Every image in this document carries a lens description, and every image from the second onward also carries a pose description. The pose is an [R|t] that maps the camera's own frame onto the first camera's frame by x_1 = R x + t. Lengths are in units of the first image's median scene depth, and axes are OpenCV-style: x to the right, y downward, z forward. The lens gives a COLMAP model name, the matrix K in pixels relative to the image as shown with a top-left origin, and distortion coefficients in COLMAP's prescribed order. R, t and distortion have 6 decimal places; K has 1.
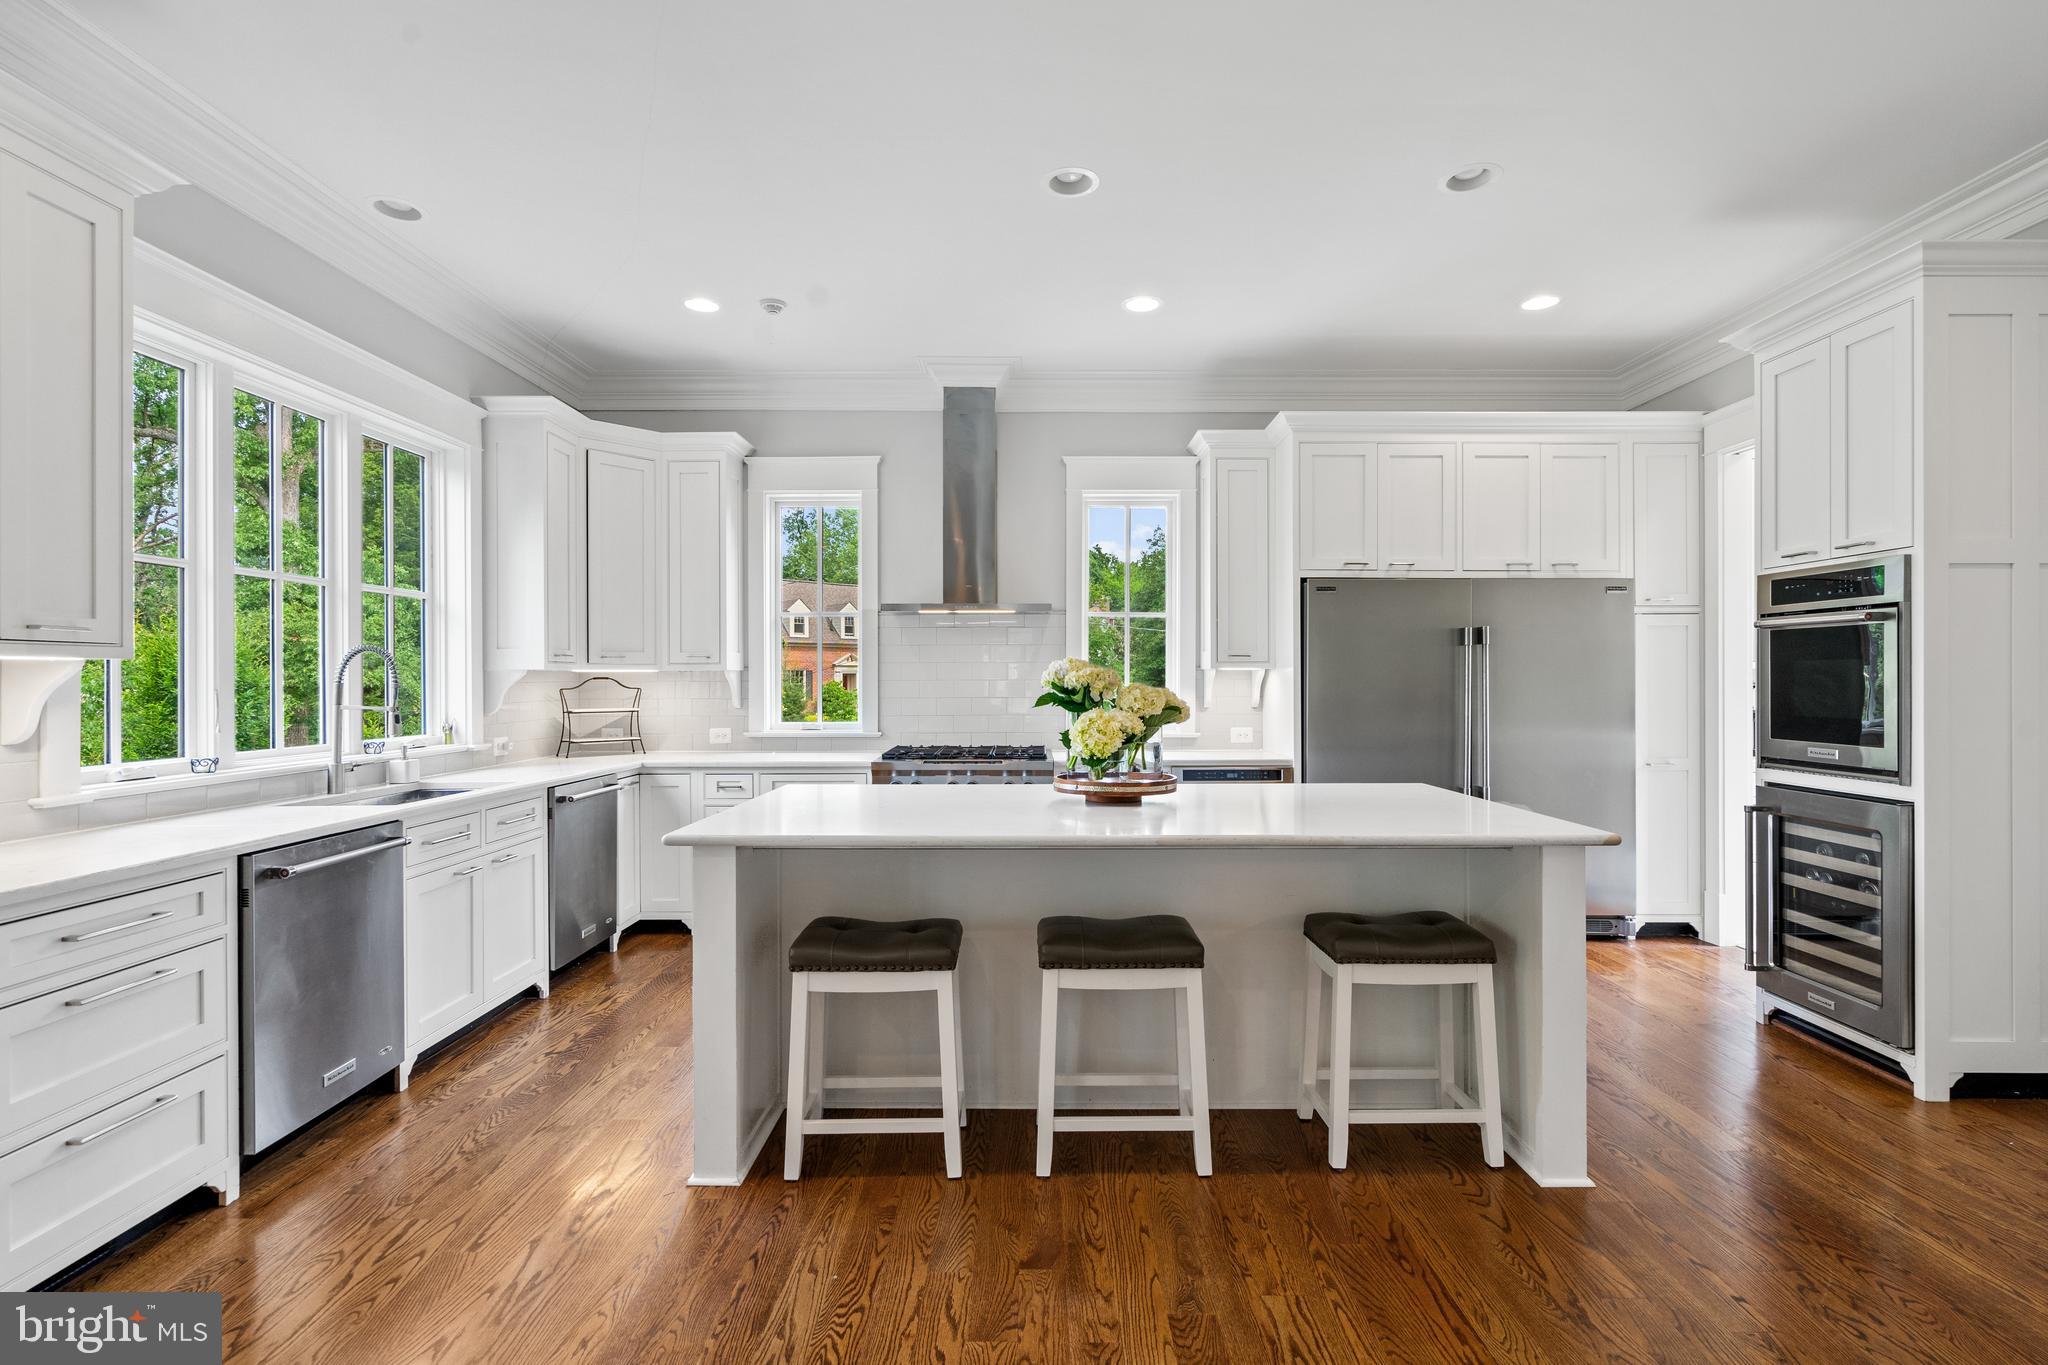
lens RADIAL K [[937.7, 0, 1027.9], [0, 937.7, 685.4], [0, 0, 1]] dist [-0.001951, 0.000243]
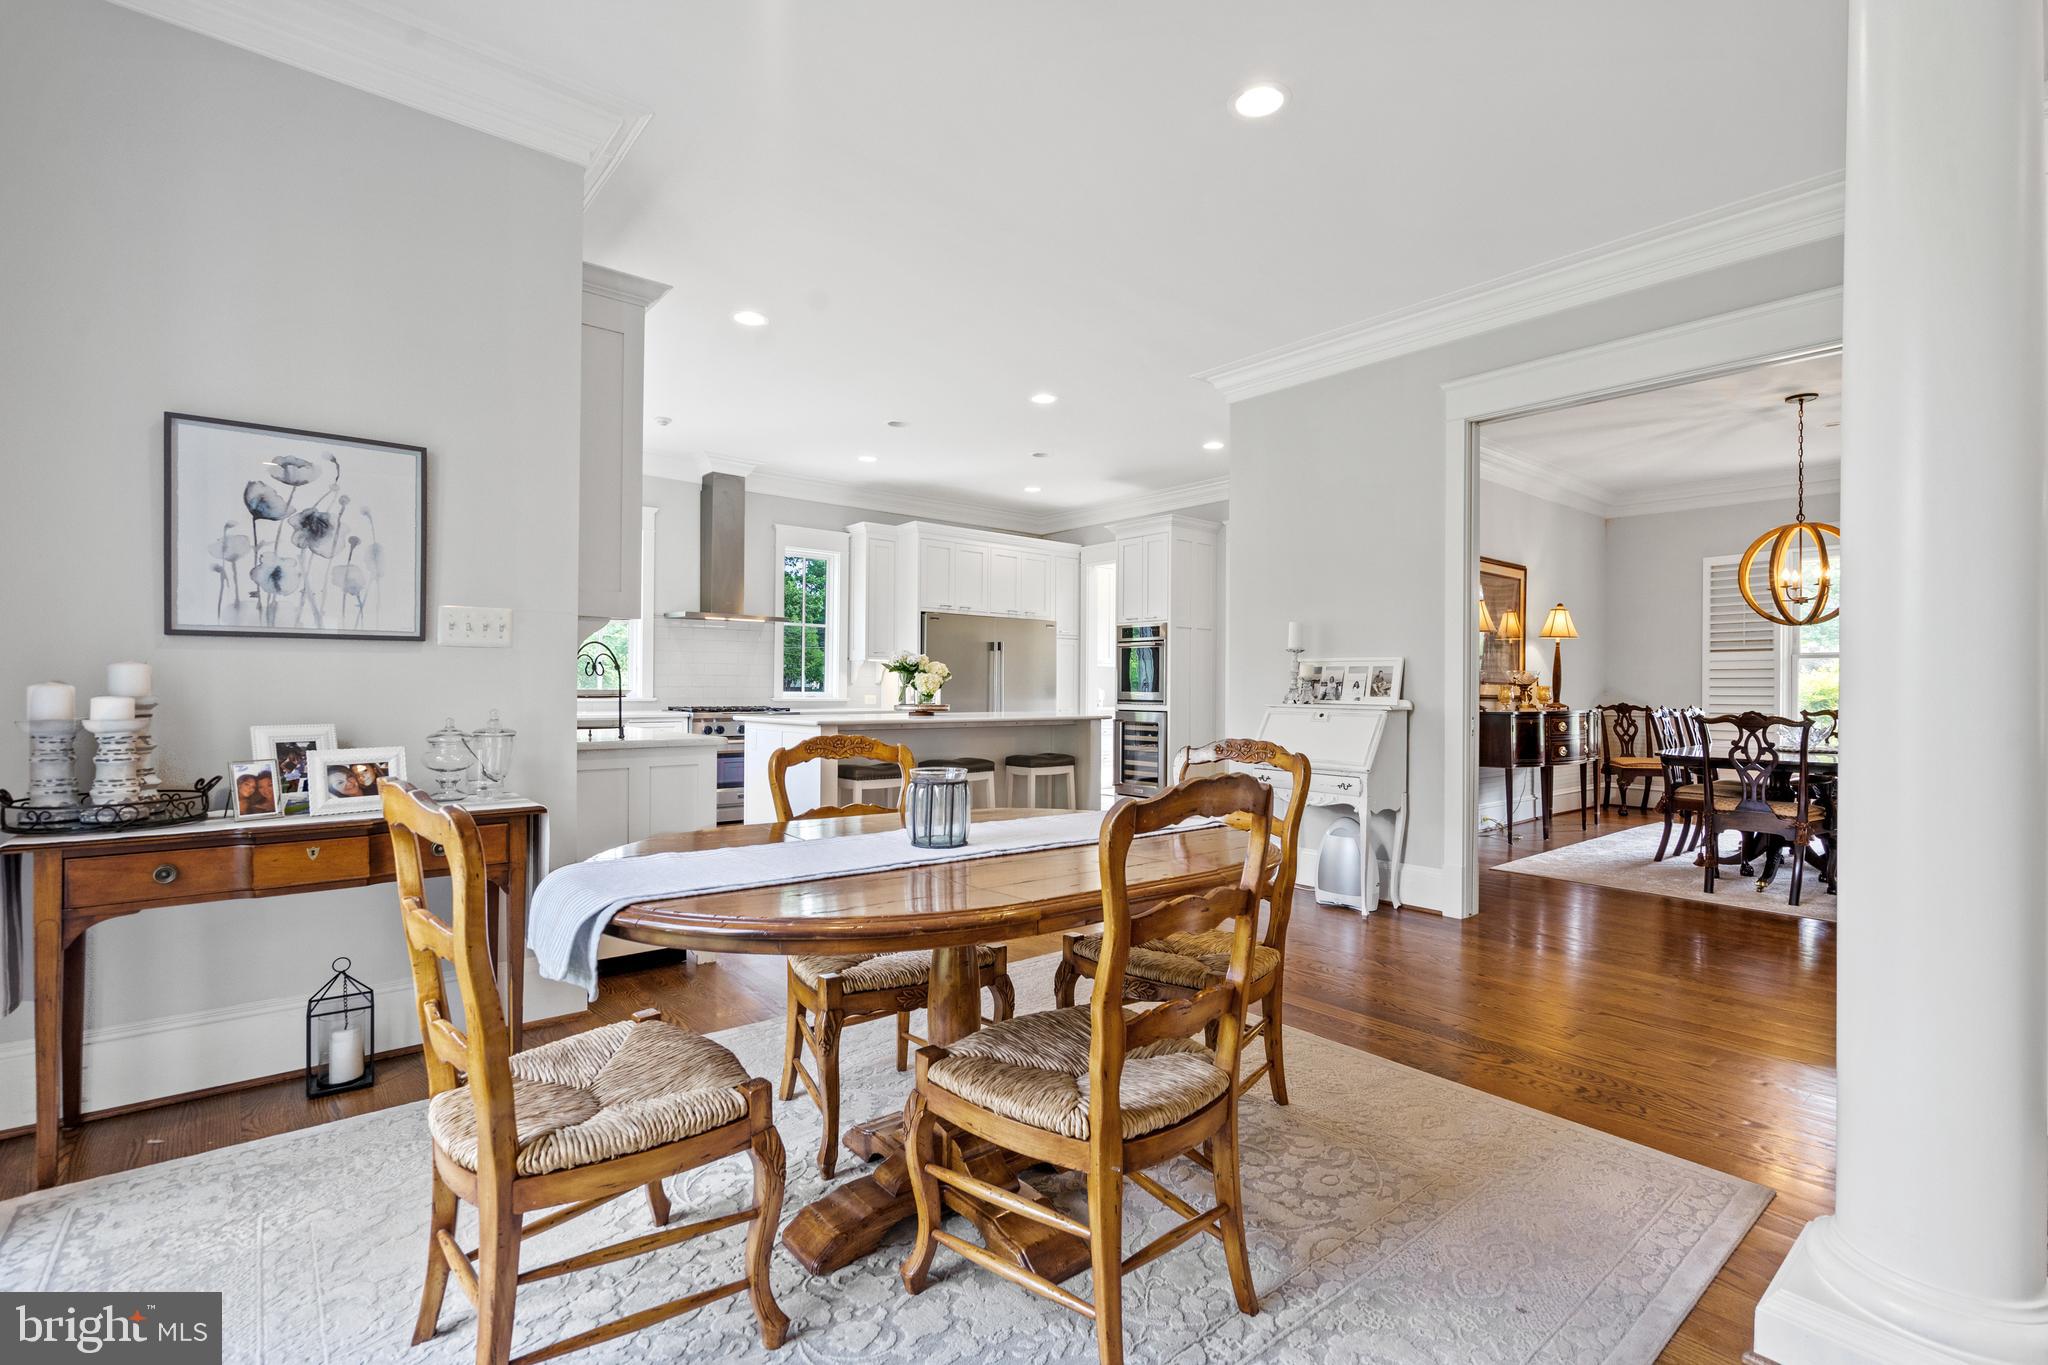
lens RADIAL K [[930.6, 0, 1024.0], [0, 930.6, 682.5], [0, 0, 1]] dist [-0.002132, -0.000351]
pose [[0.762999, 0.009206, 0.646334, -1.013175], [-0.003663, 0.999944, -0.009919, 0.059031], [-0.646389, 0.005201, 0.762990, -0.725908]]
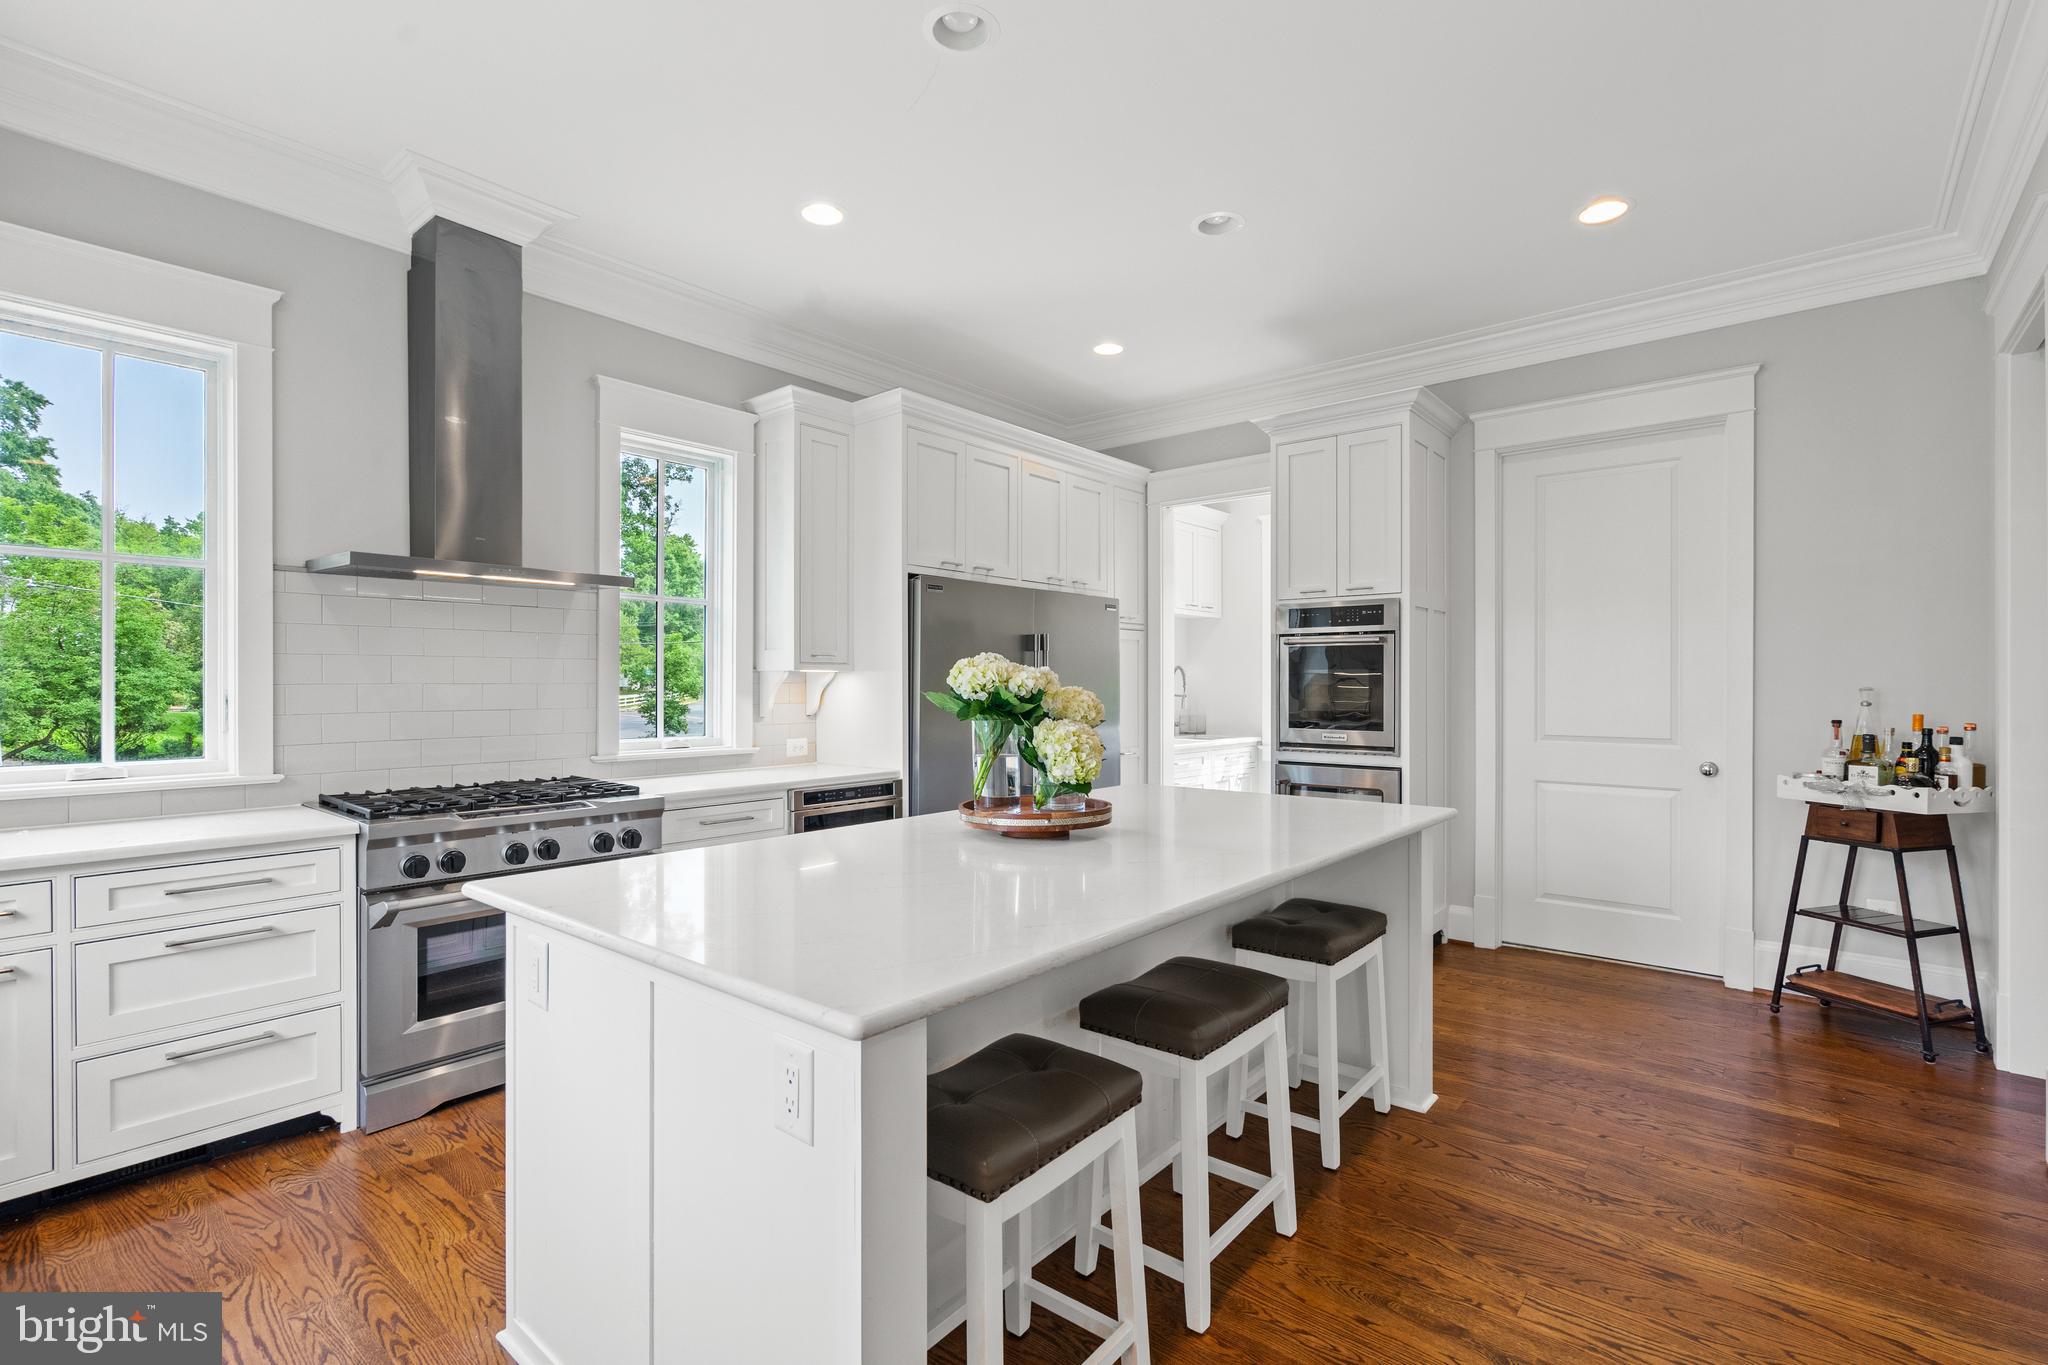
lens RADIAL K [[937.7, 0, 1027.9], [0, 937.7, 685.4], [0, 0, 1]] dist [-0.001951, 0.000243]
pose [[0.637639, -0.000836, 0.770334, -0.474751], [0.003485, 0.999992, -0.001799, -0.002723], [-0.770327, 0.003832, 0.637637, 0.441634]]
